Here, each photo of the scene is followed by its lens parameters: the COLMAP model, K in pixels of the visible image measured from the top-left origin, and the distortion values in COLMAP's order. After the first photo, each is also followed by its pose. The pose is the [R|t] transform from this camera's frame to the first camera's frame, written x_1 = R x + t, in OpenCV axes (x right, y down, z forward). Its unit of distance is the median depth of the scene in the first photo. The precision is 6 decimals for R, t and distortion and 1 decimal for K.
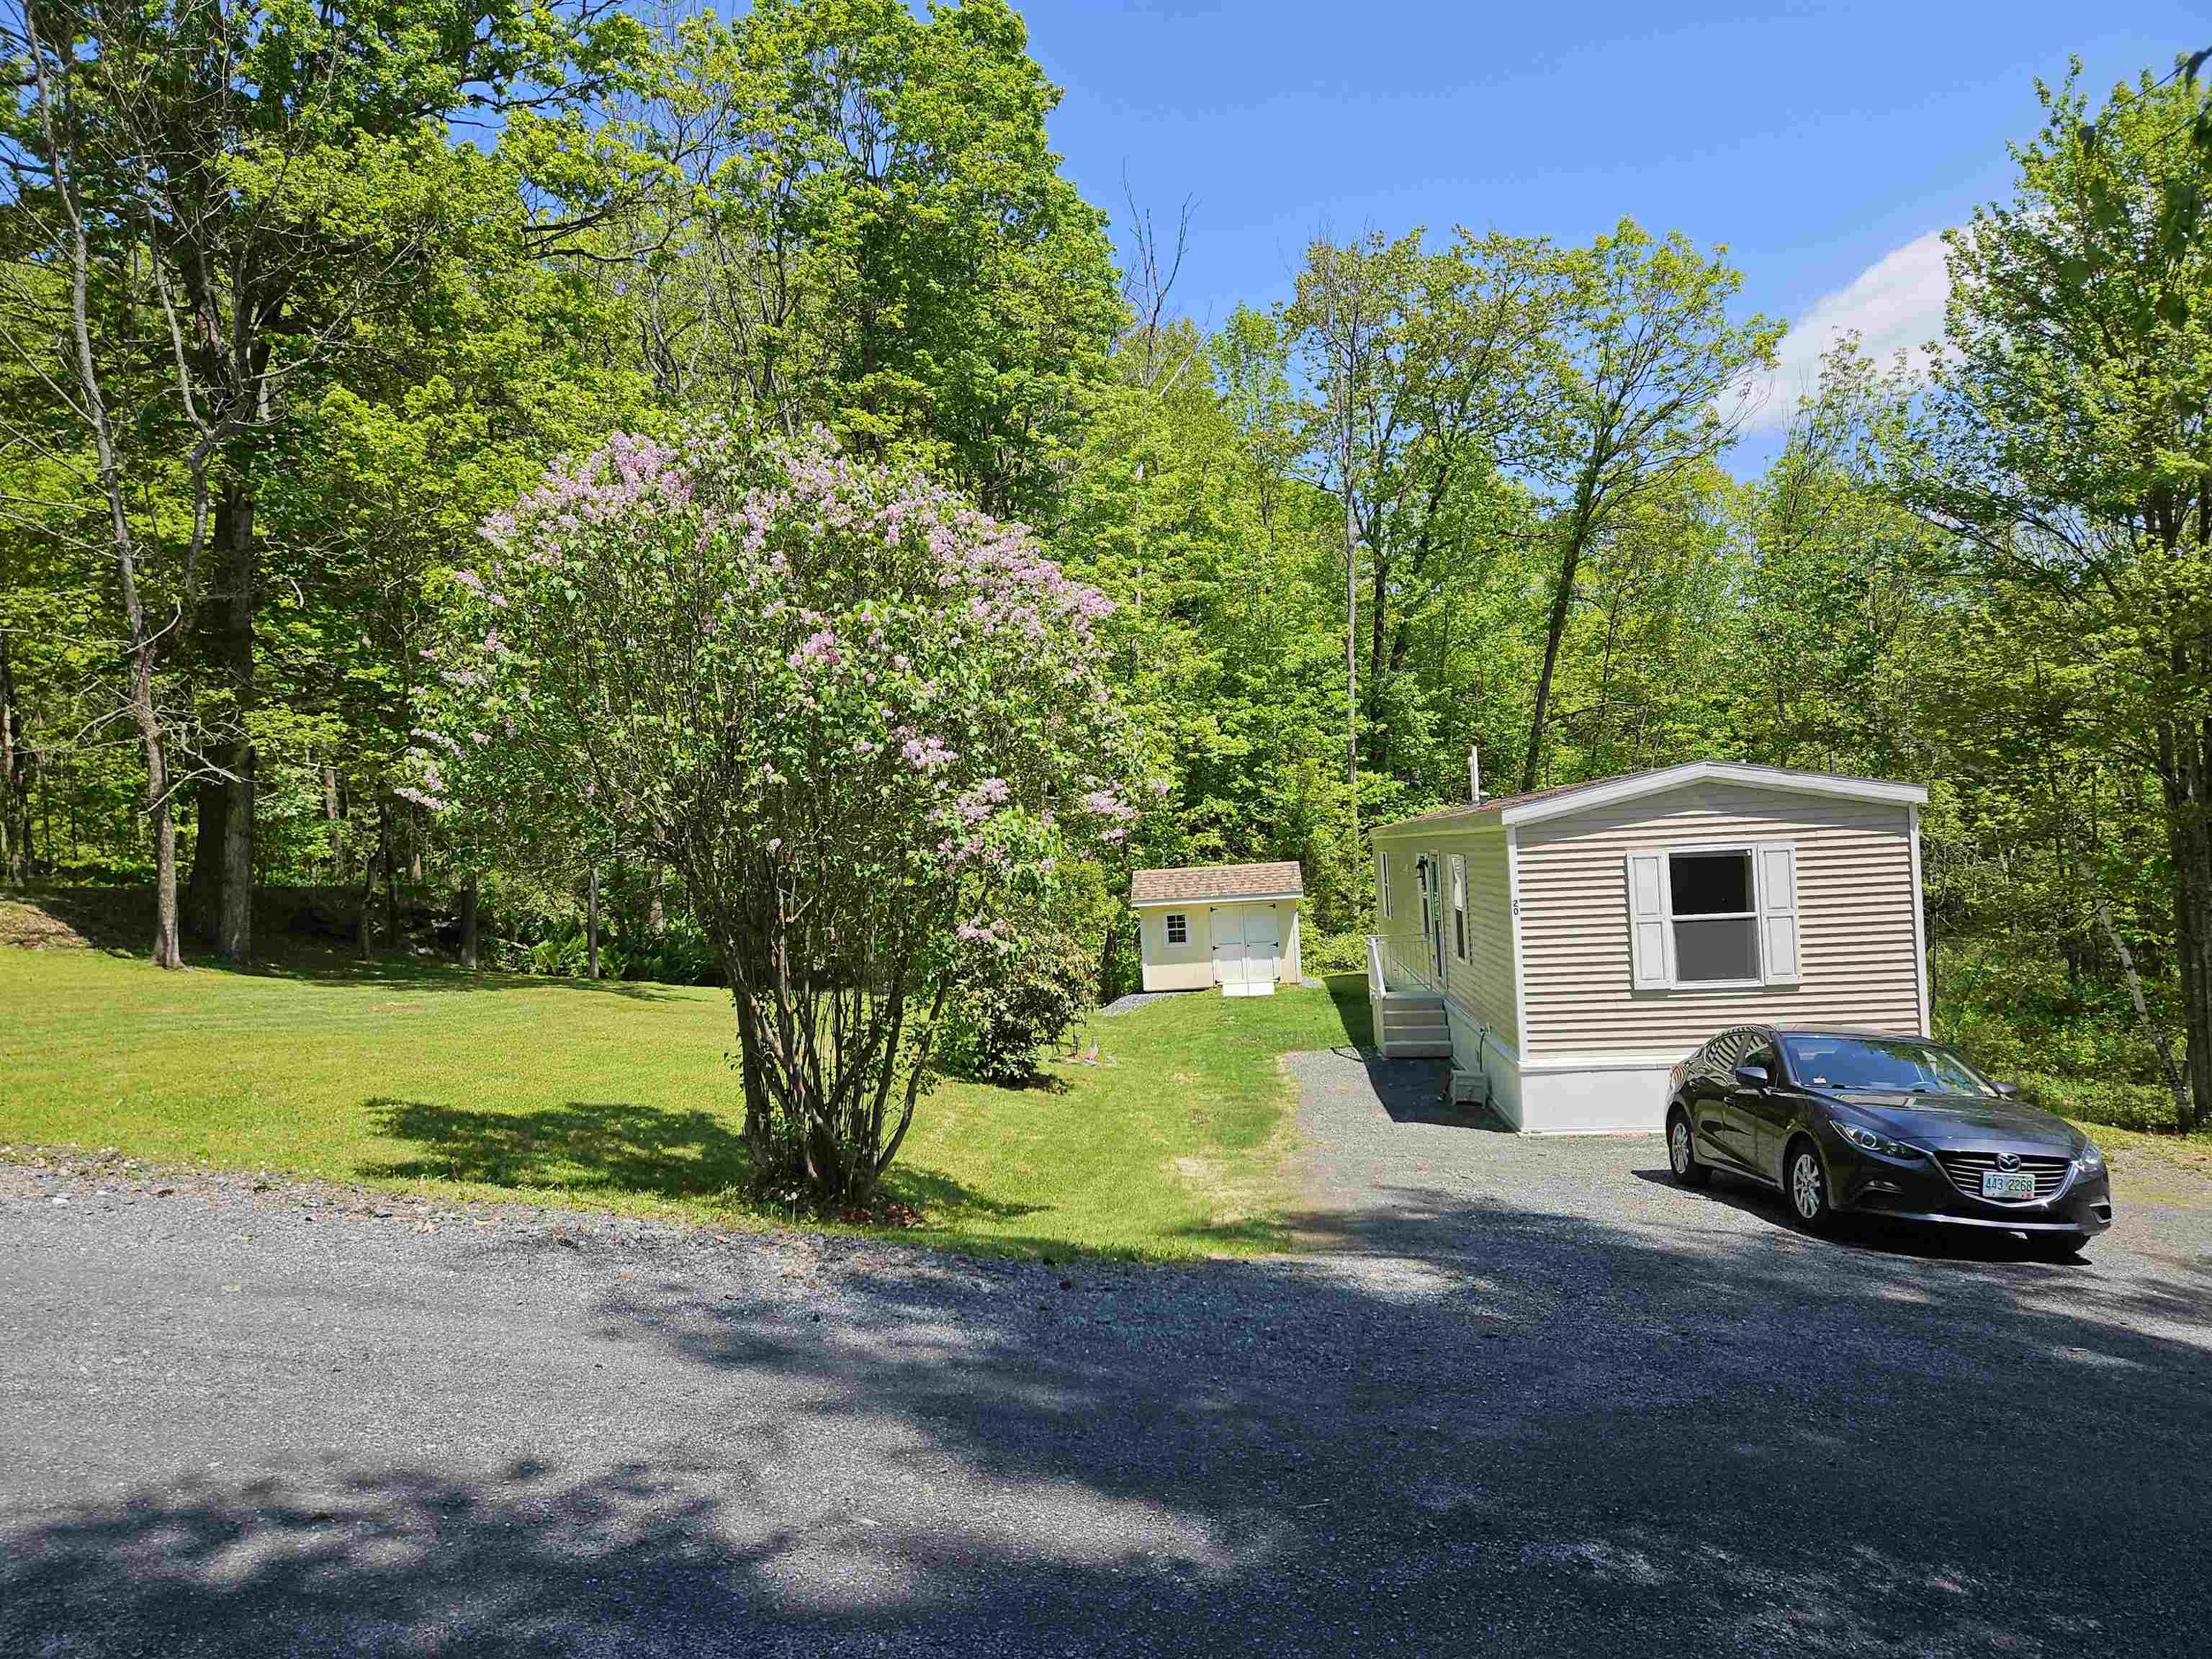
lens RADIAL K [[1481.6, 0, 1101.3], [0, 1481.6, 836.1], [0, 0, 1]] dist [0.064864, -0.052547]
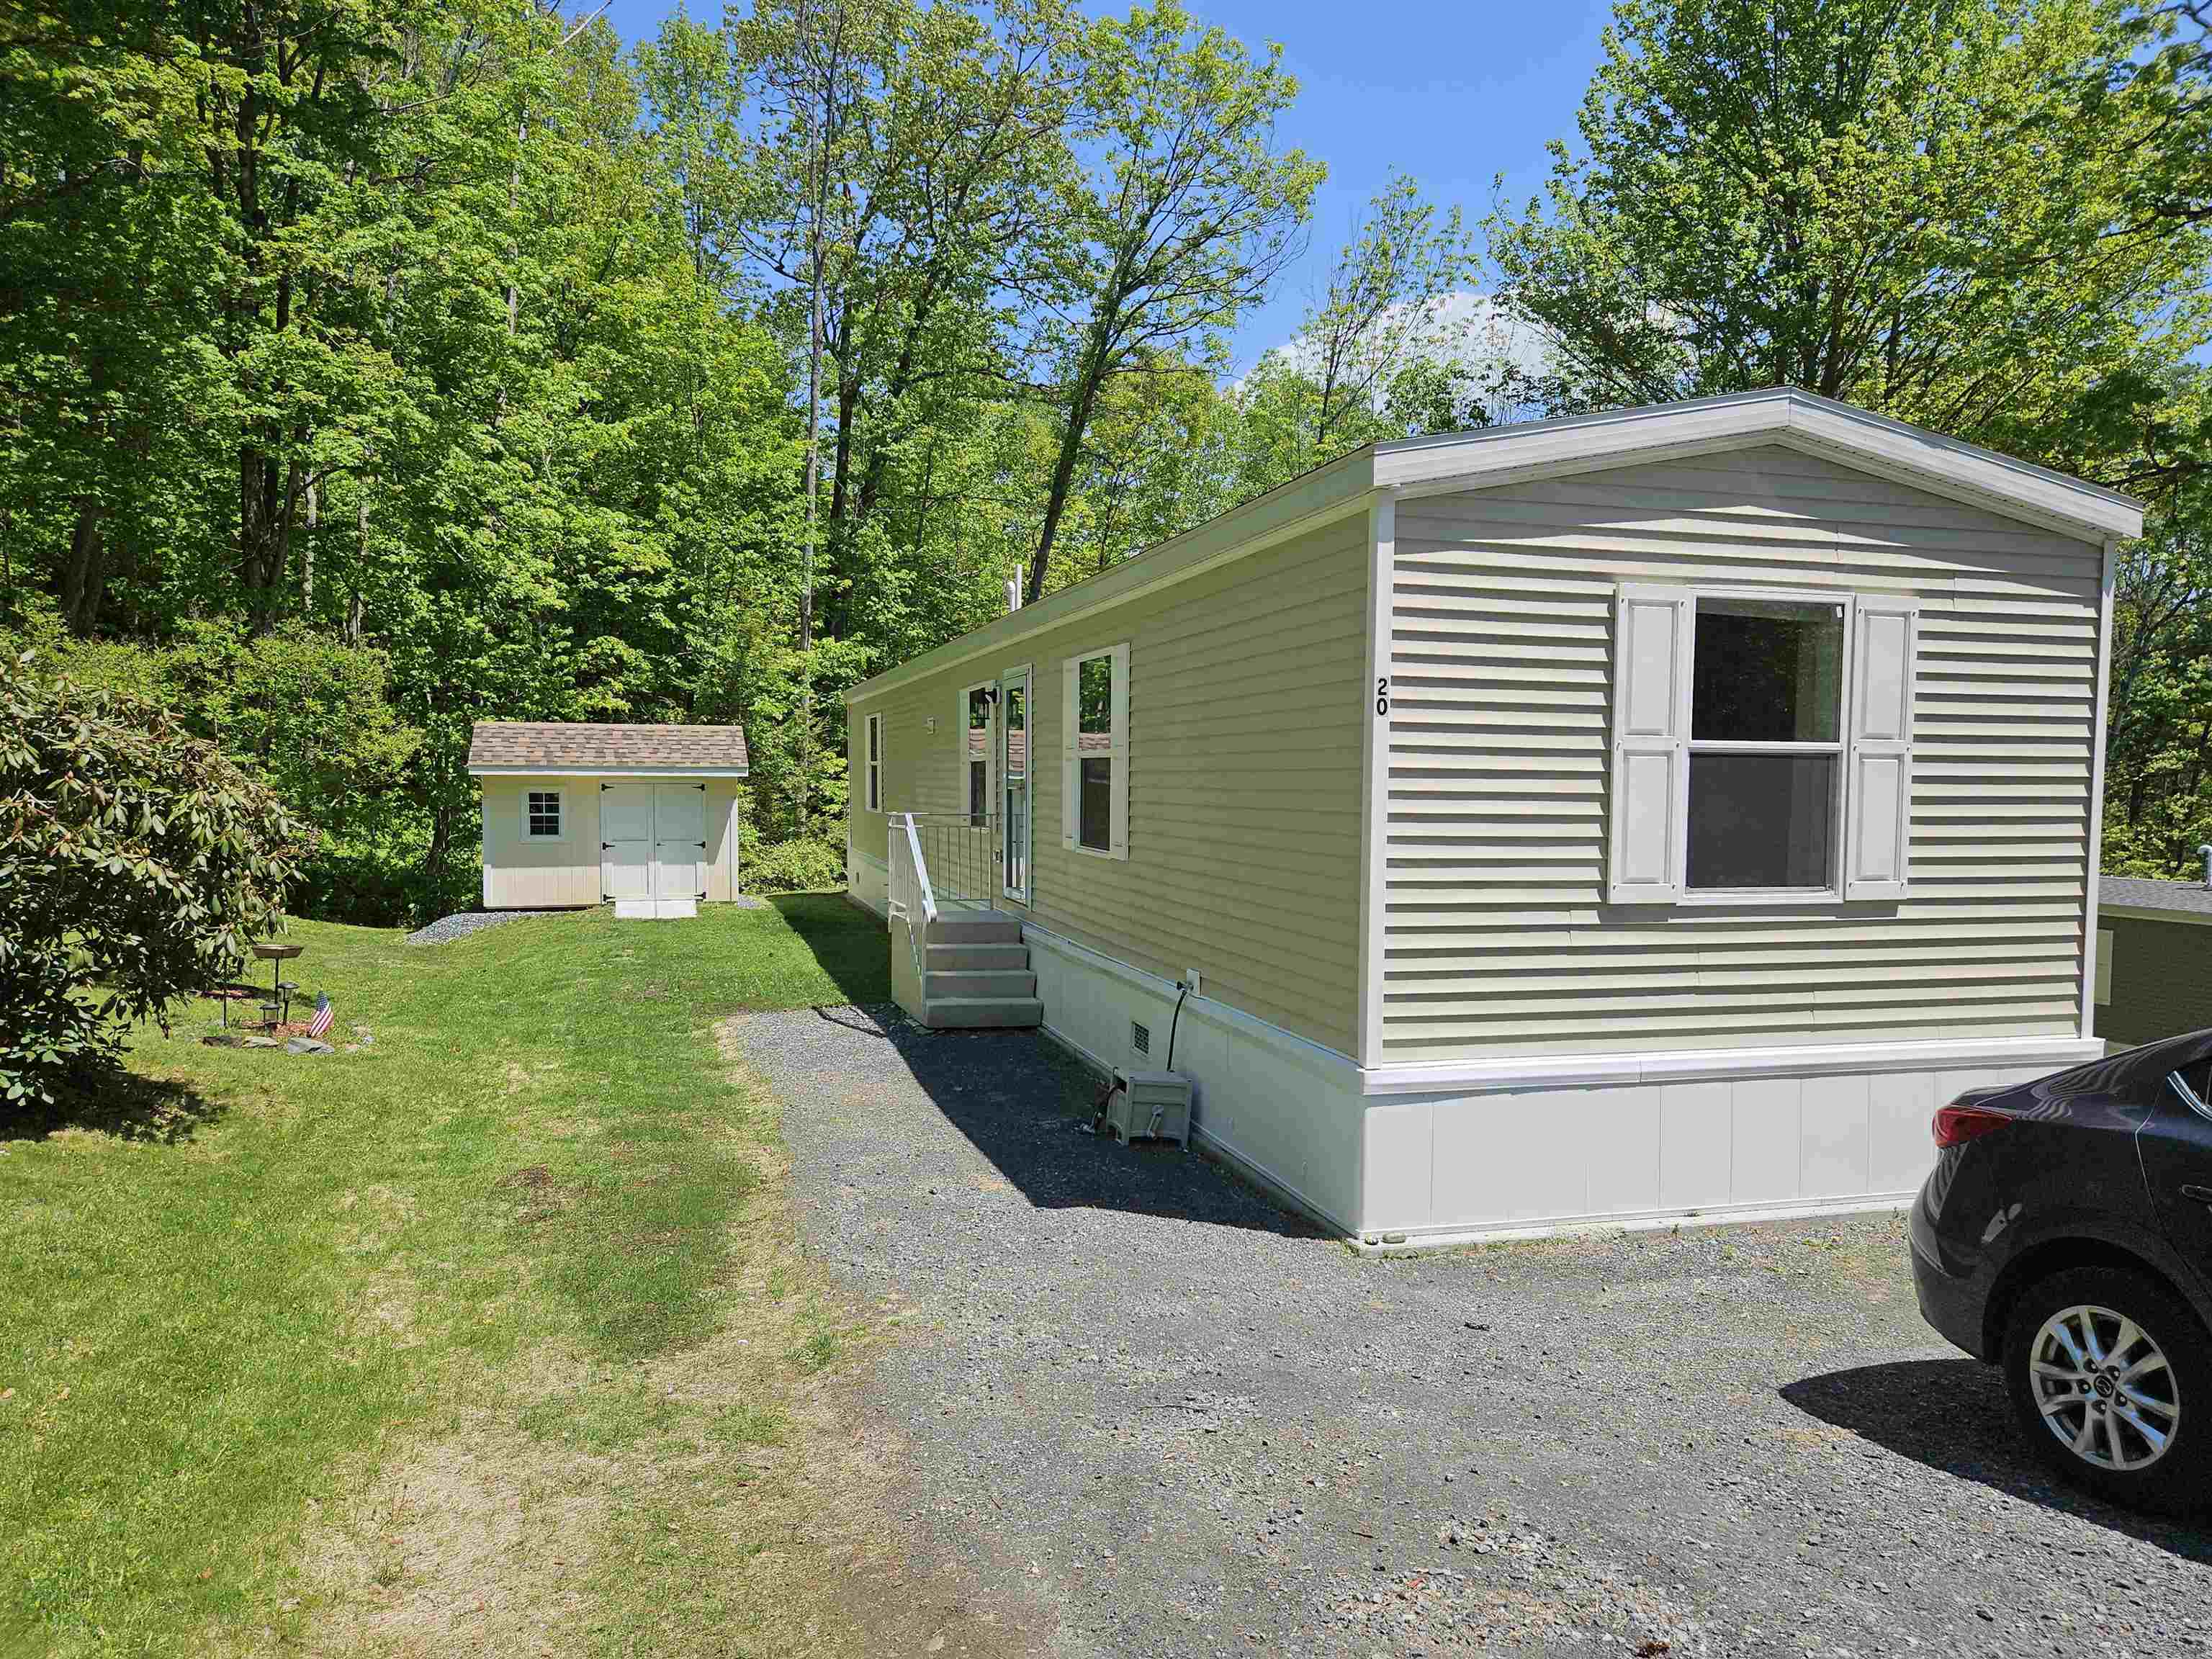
lens RADIAL K [[1481.6, 0, 1107.7], [0, 1481.6, 844.9], [0, 0, 1]] dist [0.064864, -0.052547]
pose [[0.920331, 0.044611, 0.388588, 0.024986], [-0.063787, 0.997293, 0.036580, 0.037552], [-0.385904, -0.058453, 0.920685, 0.311979]]
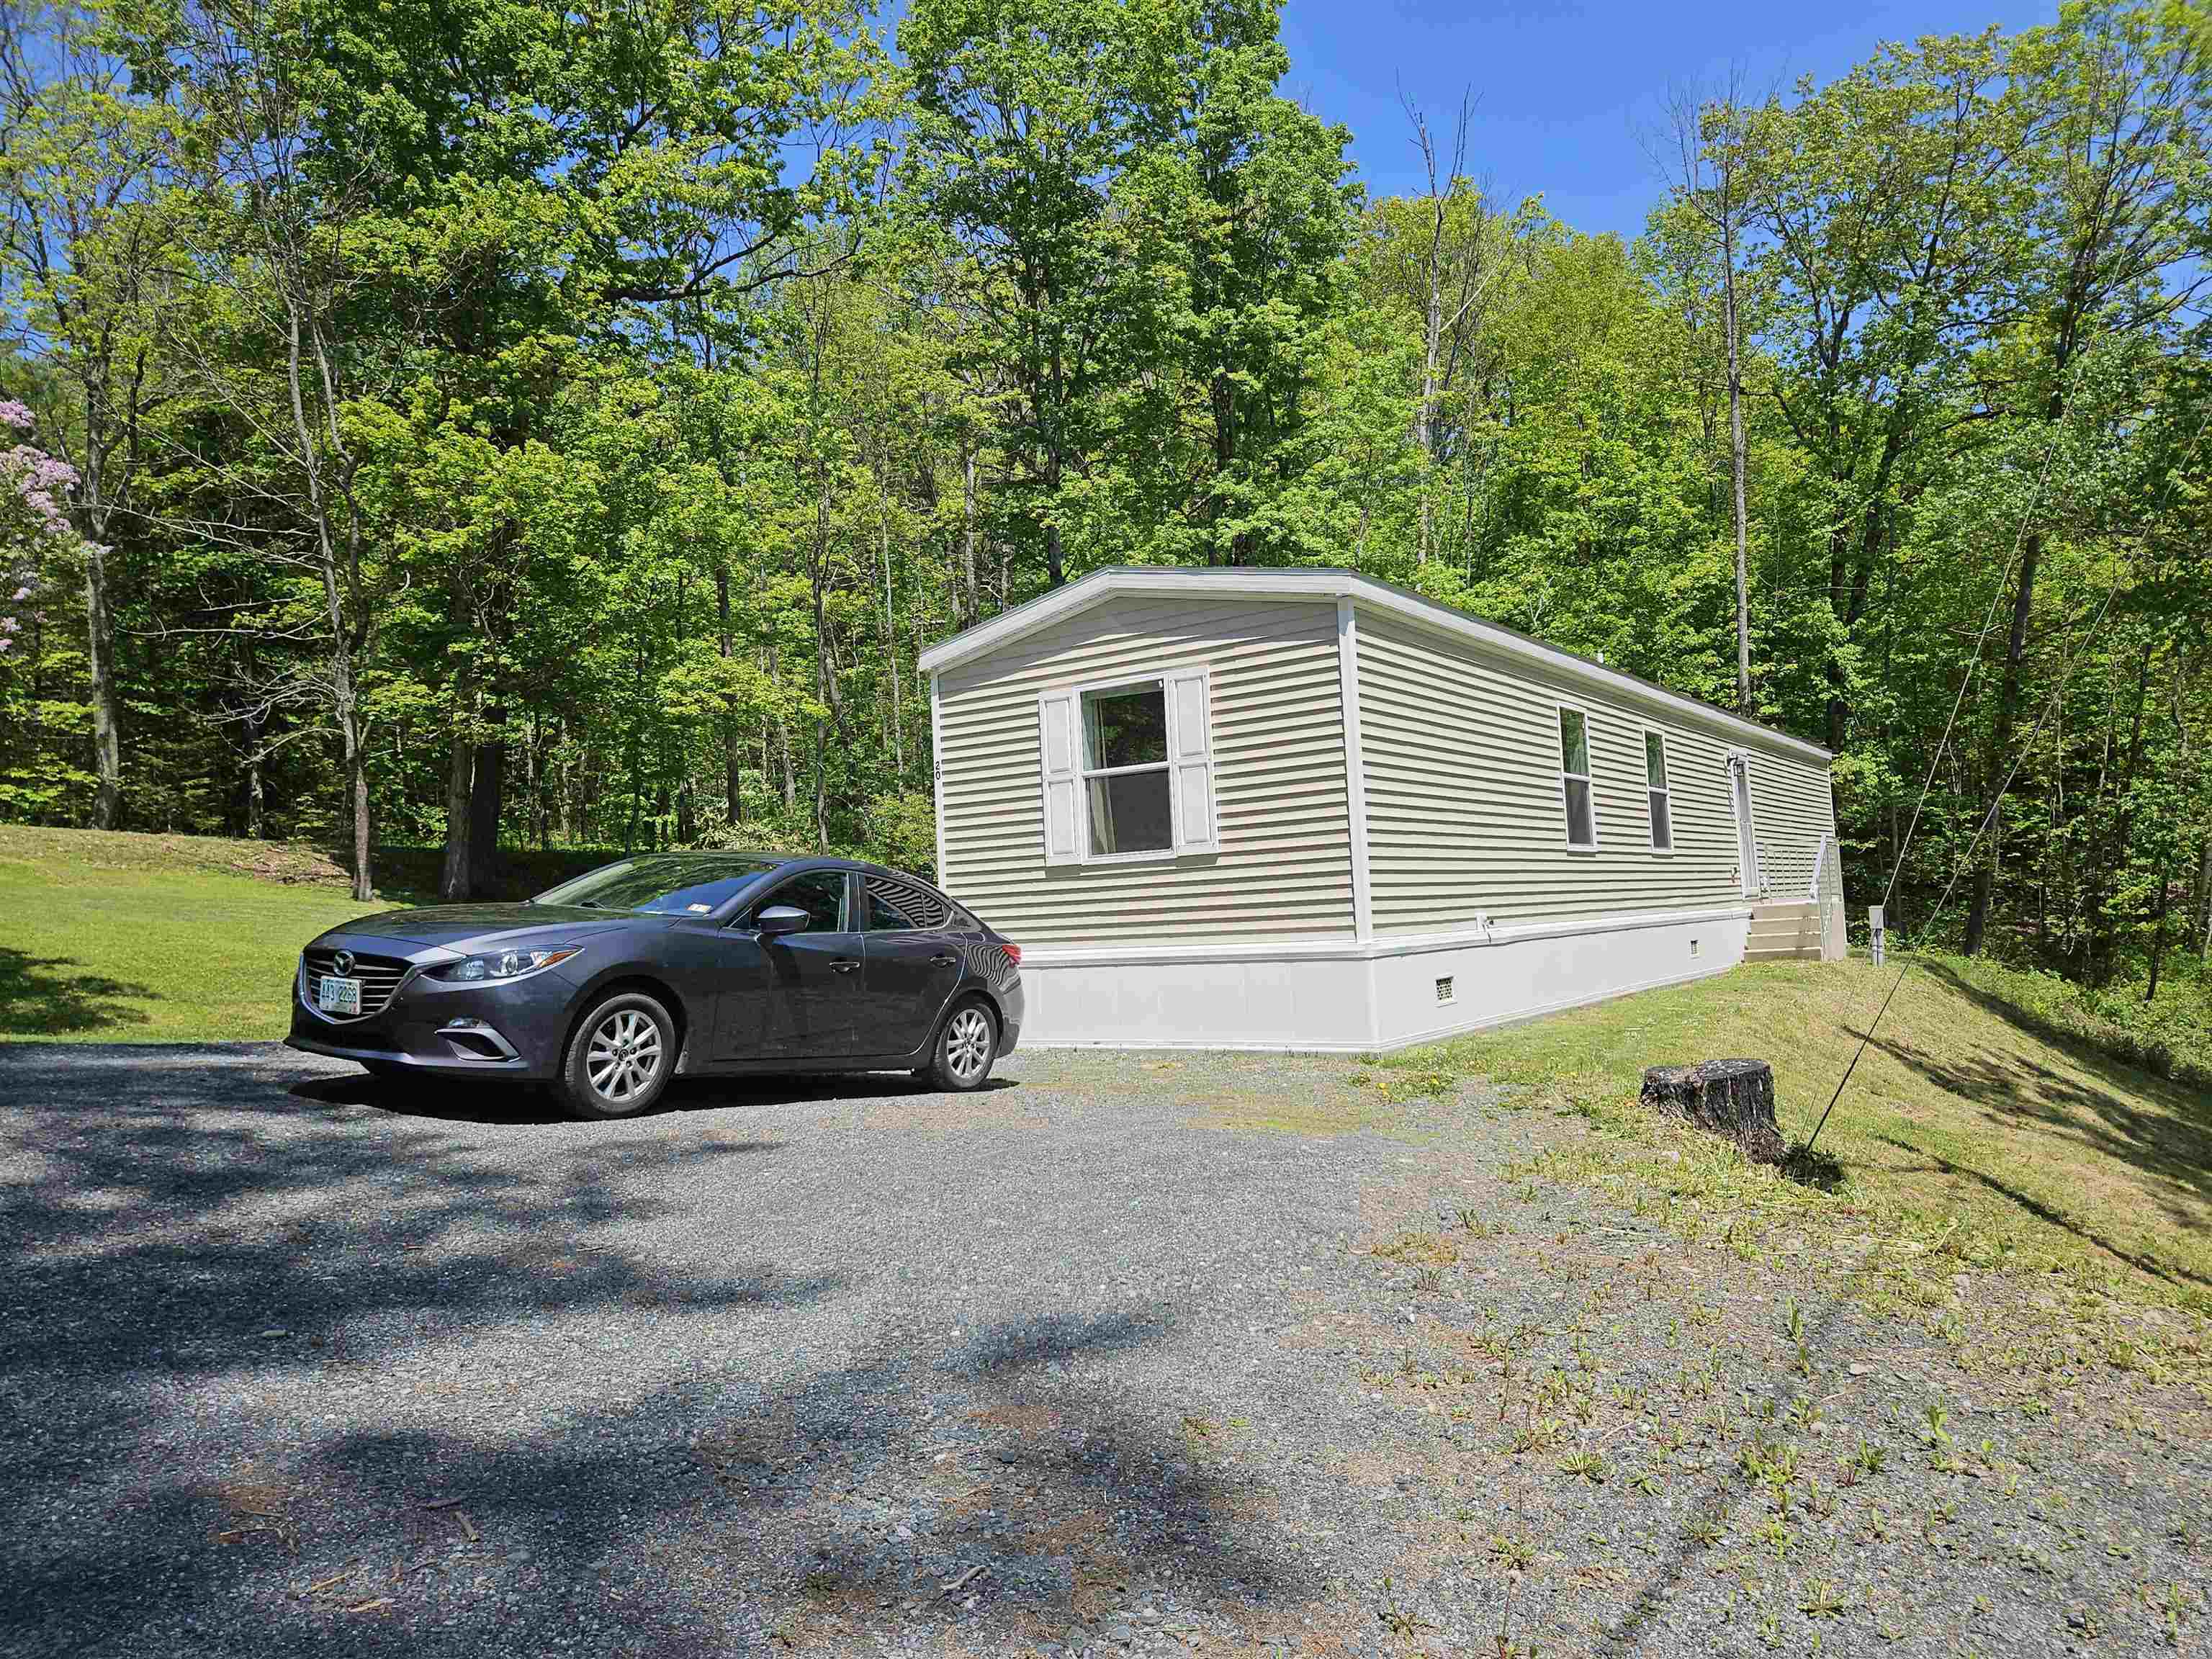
lens RADIAL K [[1481.6, 0, 1117.2], [0, 1481.6, 822.3], [0, 0, 1]] dist [0.064864, -0.052547]
pose [[0.876371, -0.022470, -0.481112, 0.365535], [0.007531, 0.999428, -0.032960, 0.050150], [0.481578, 0.025262, 0.876039, 0.156094]]
